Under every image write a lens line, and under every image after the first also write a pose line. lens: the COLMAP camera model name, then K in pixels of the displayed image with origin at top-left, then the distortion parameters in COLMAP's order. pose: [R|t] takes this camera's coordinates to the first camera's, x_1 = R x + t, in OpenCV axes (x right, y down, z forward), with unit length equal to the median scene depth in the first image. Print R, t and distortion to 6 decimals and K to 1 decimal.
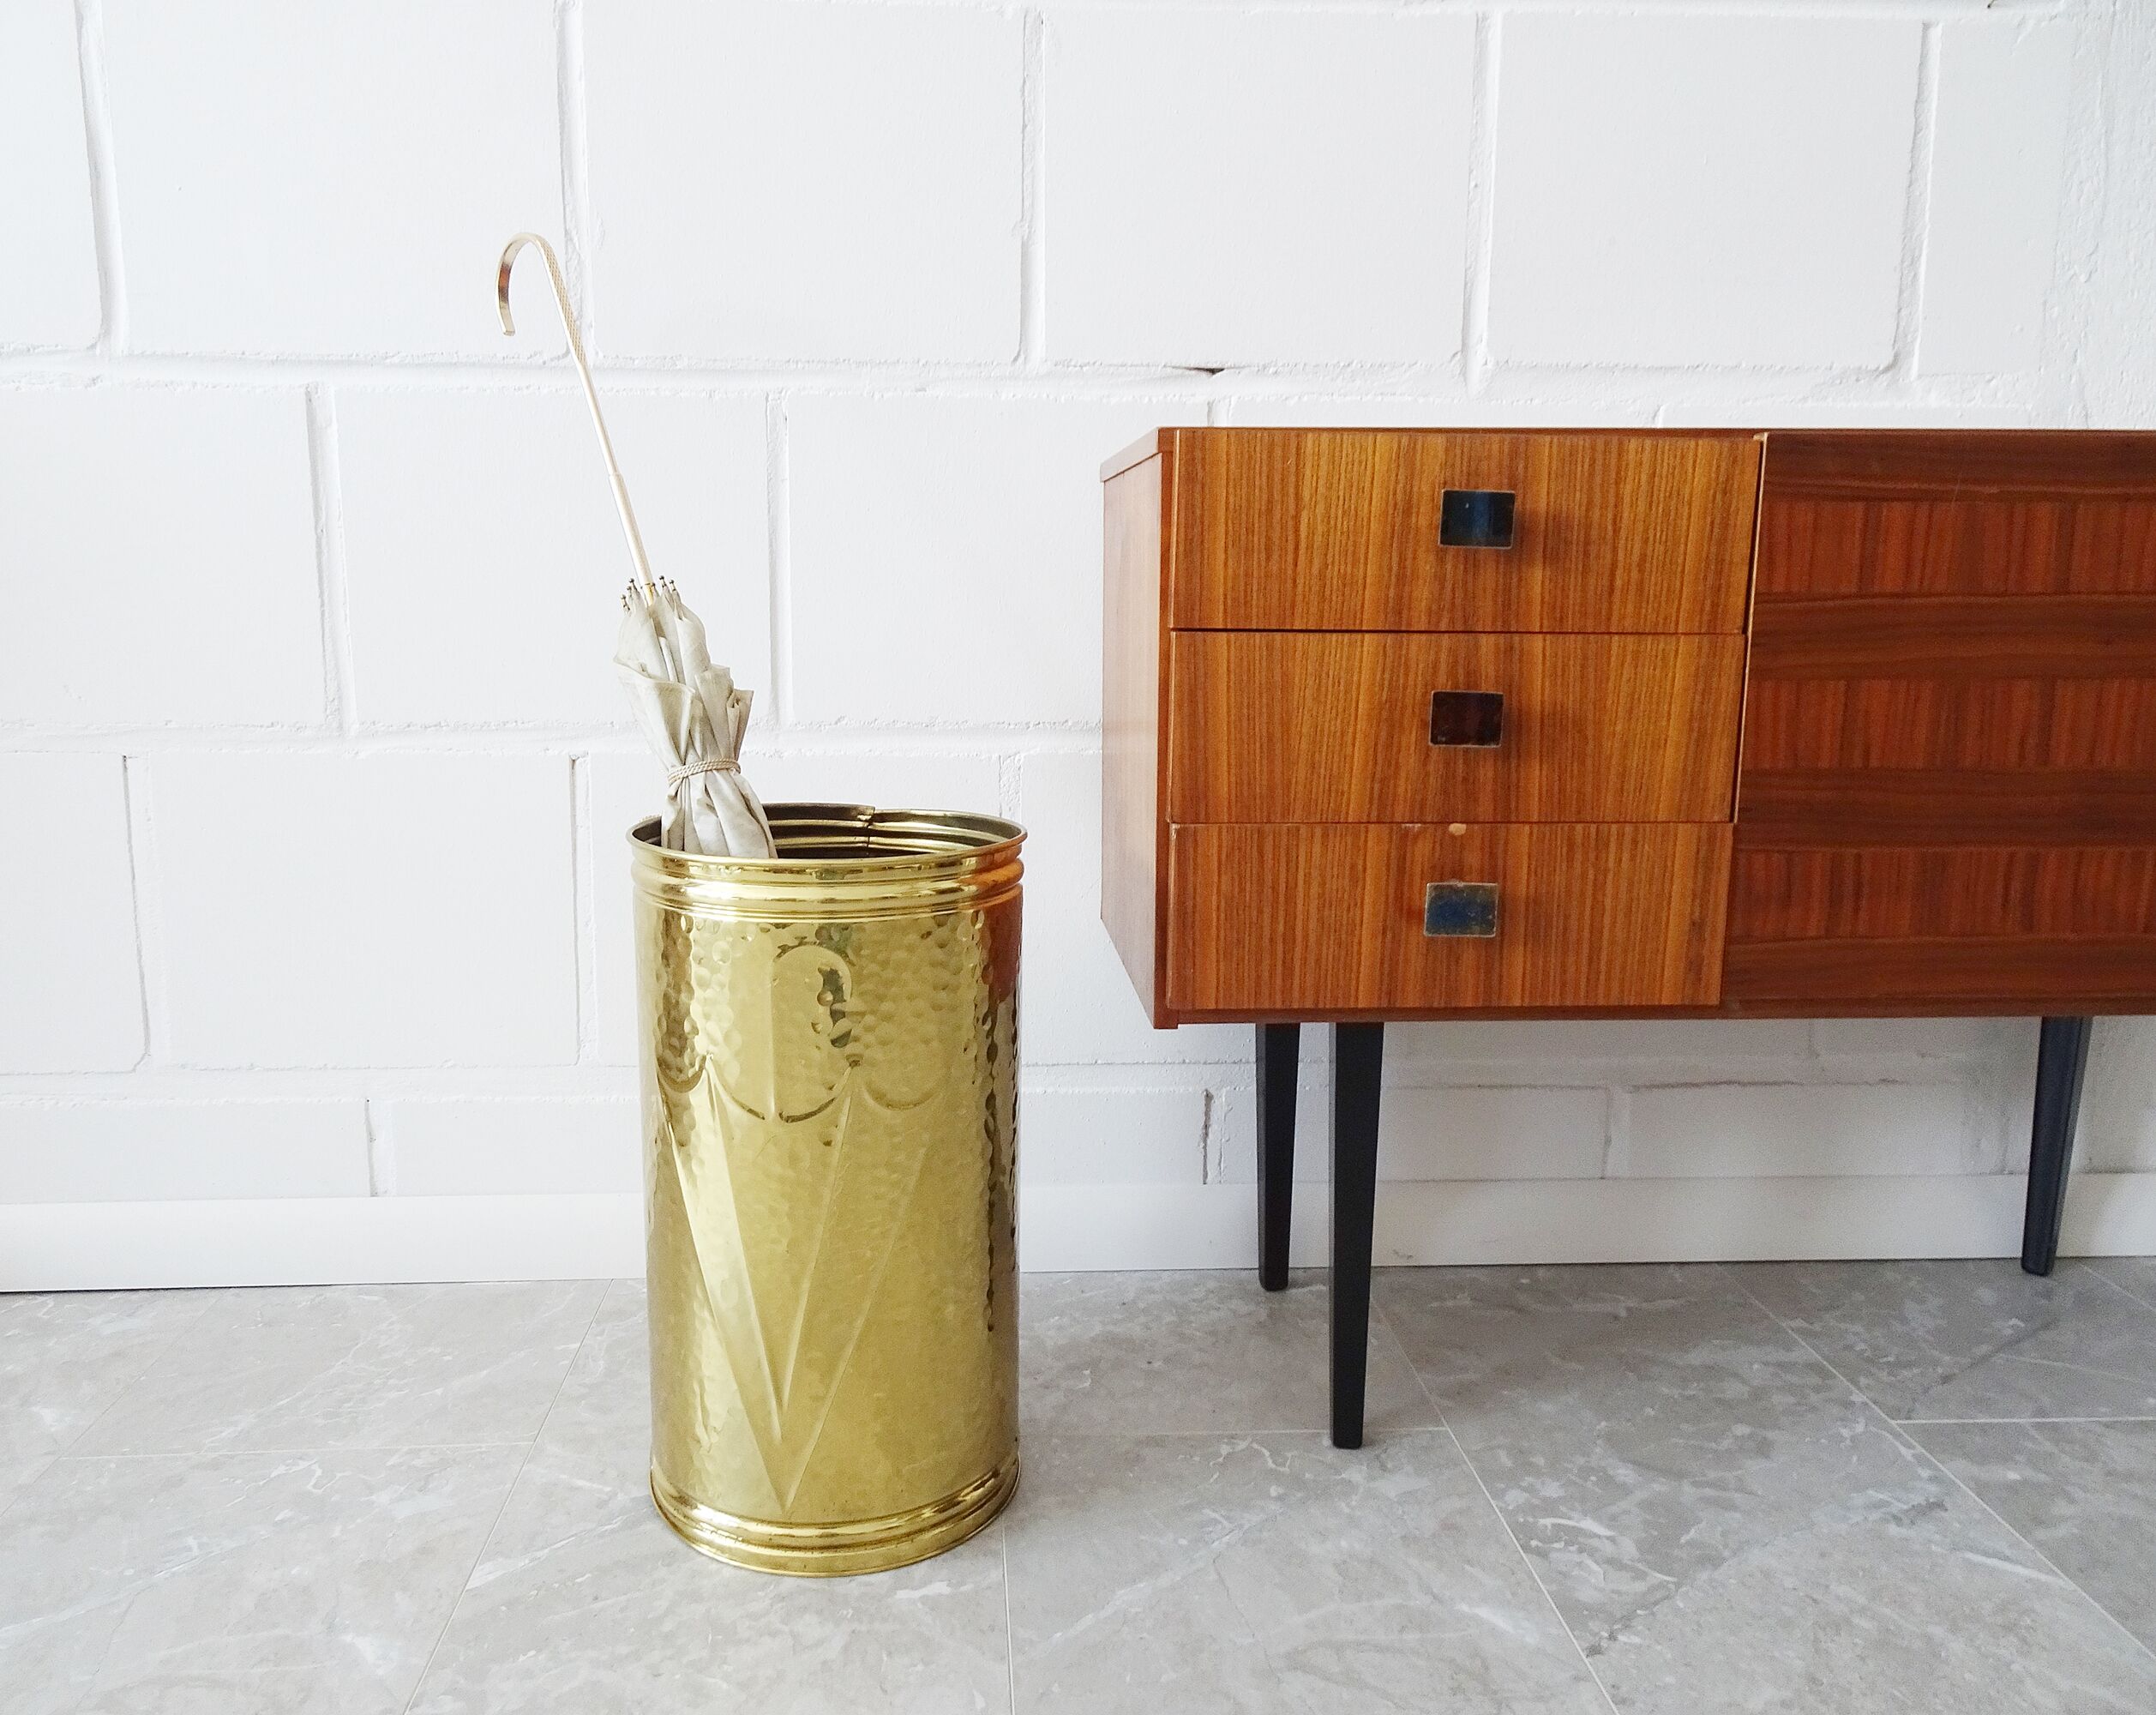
lens RADIAL K [[1679.7, 0, 1064.7], [0, 1679.7, 861.7], [0, 0, 1]] dist [0.026272, 0.006236]
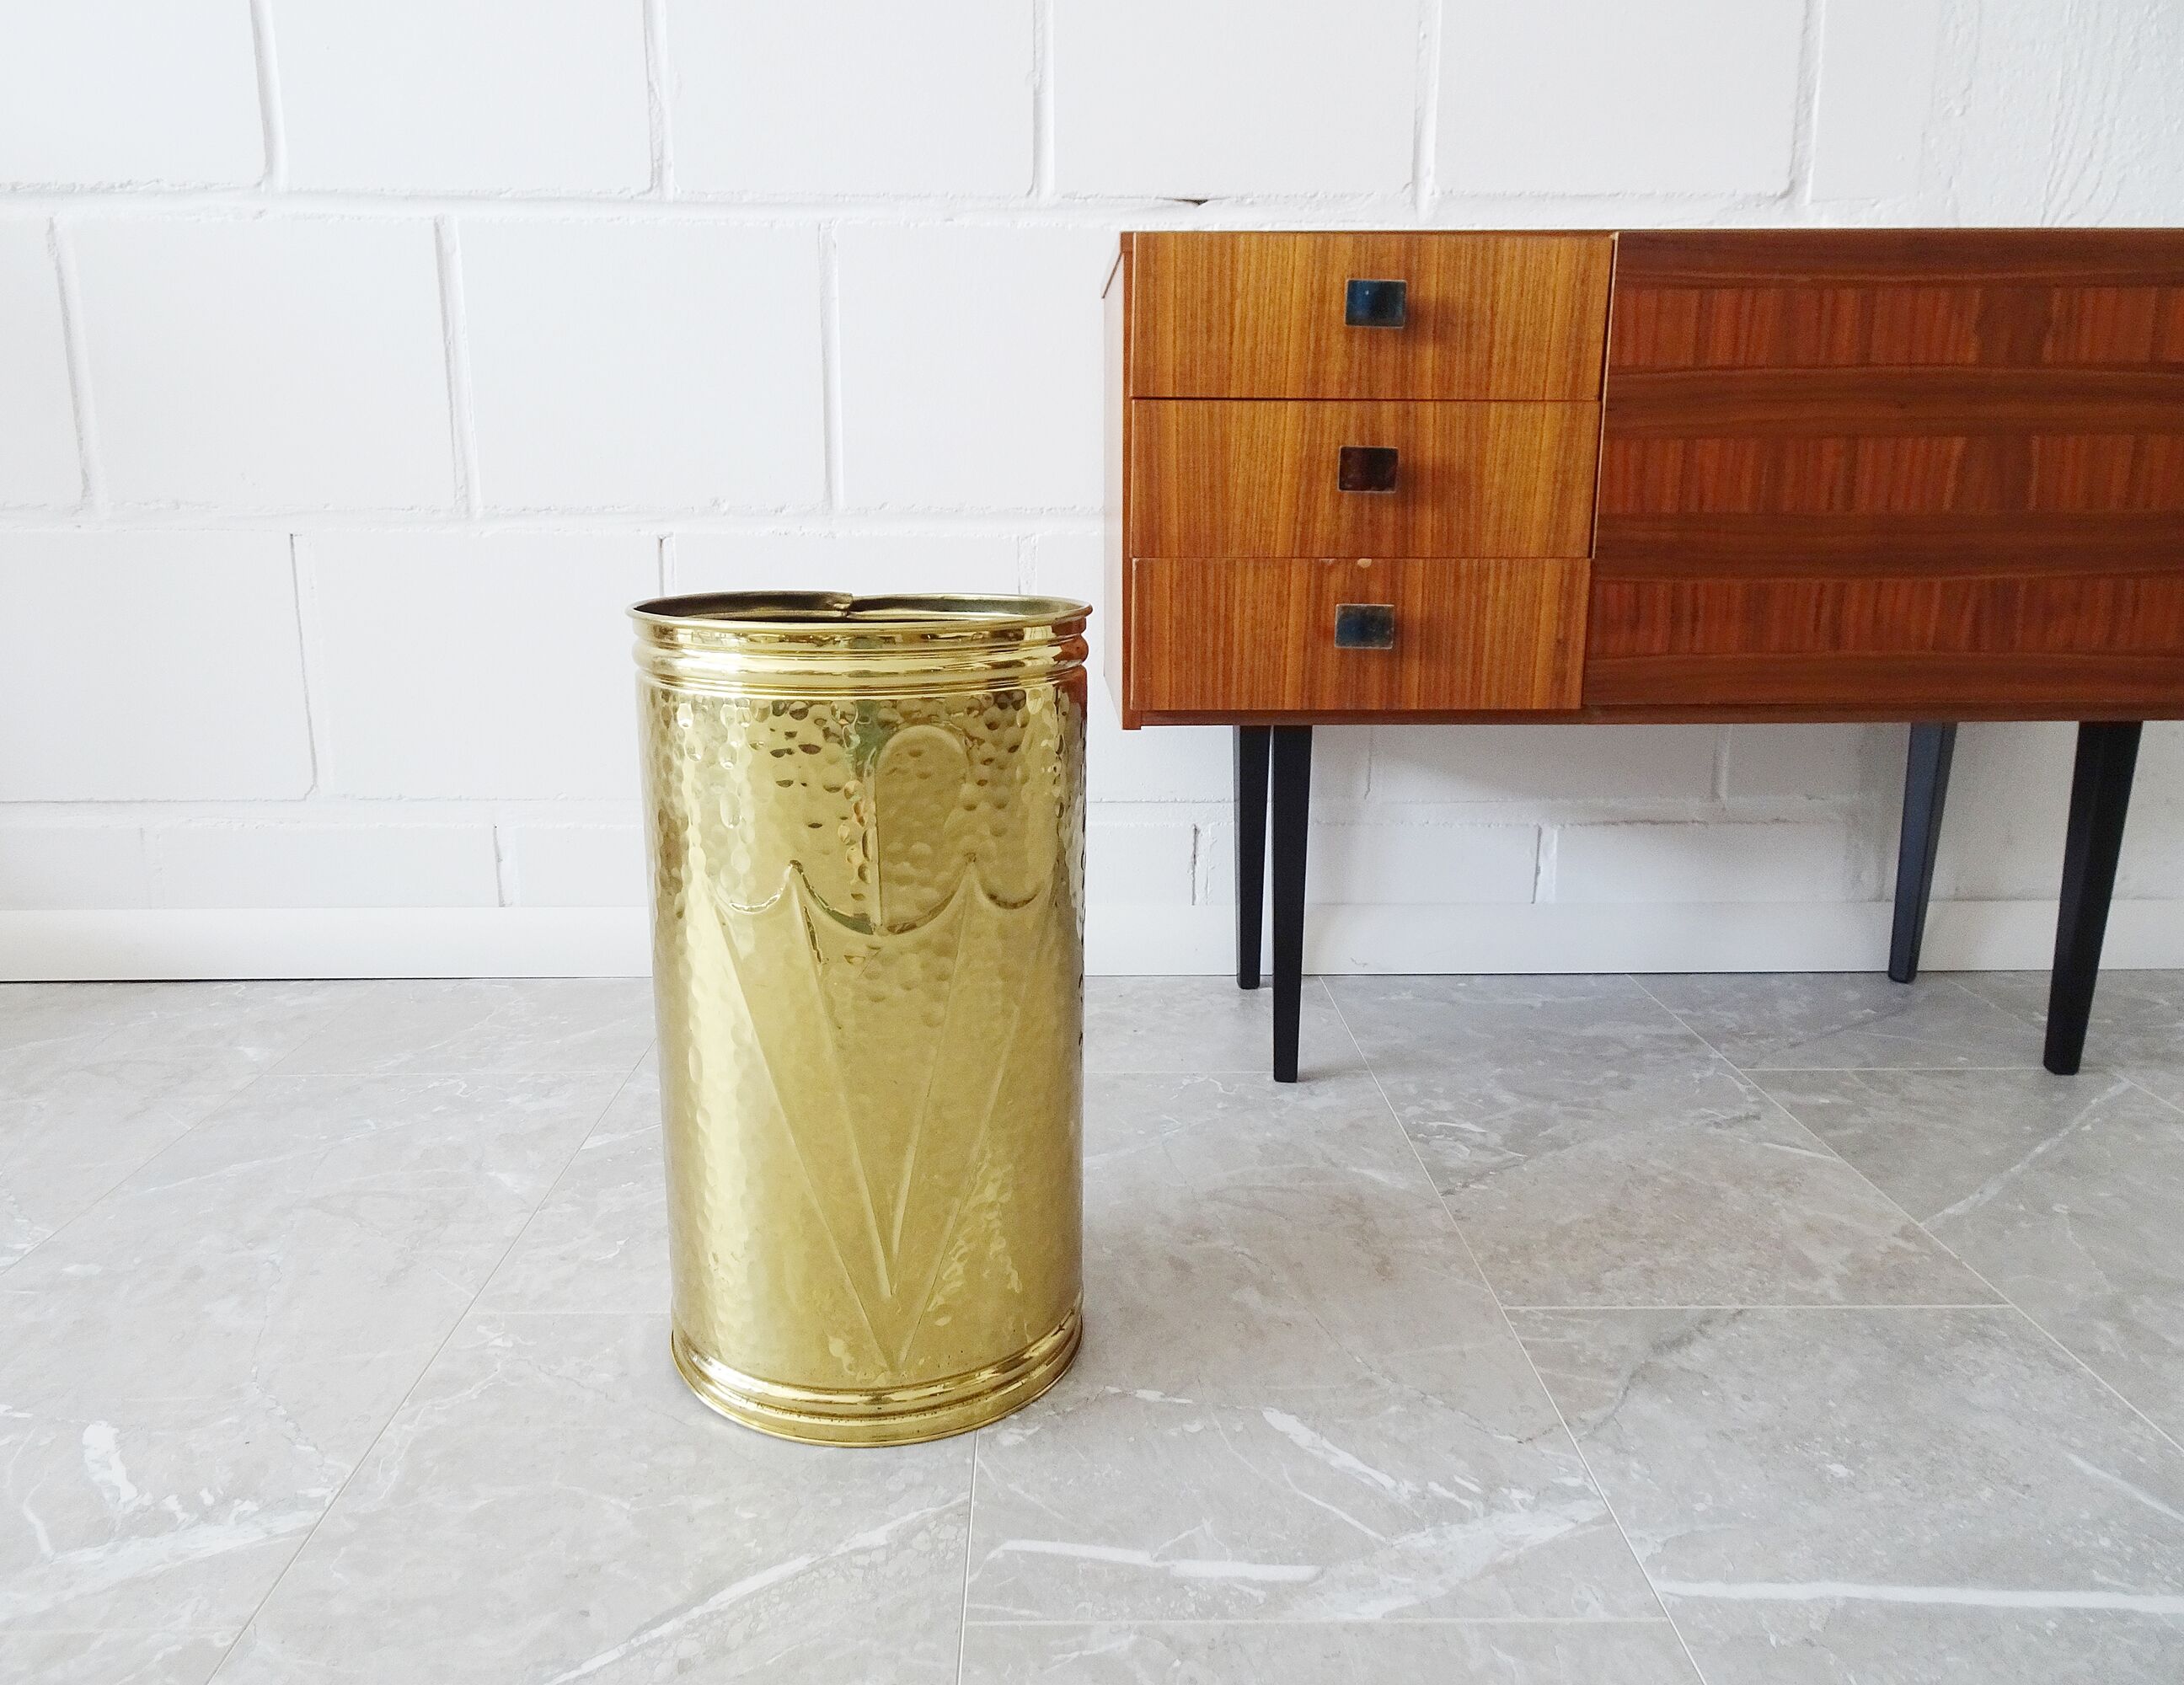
lens RADIAL K [[1649.1, 0, 1104.4], [0, 1649.1, 832.3], [0, 0, 1]] dist [0.035463, 0.004297]
pose [[0.999426, 0.004346, -0.033609, 0.080105], [-0.002764, 0.998893, 0.046967, 0.116189], [0.033776, -0.046847, 0.998331, -0.217981]]
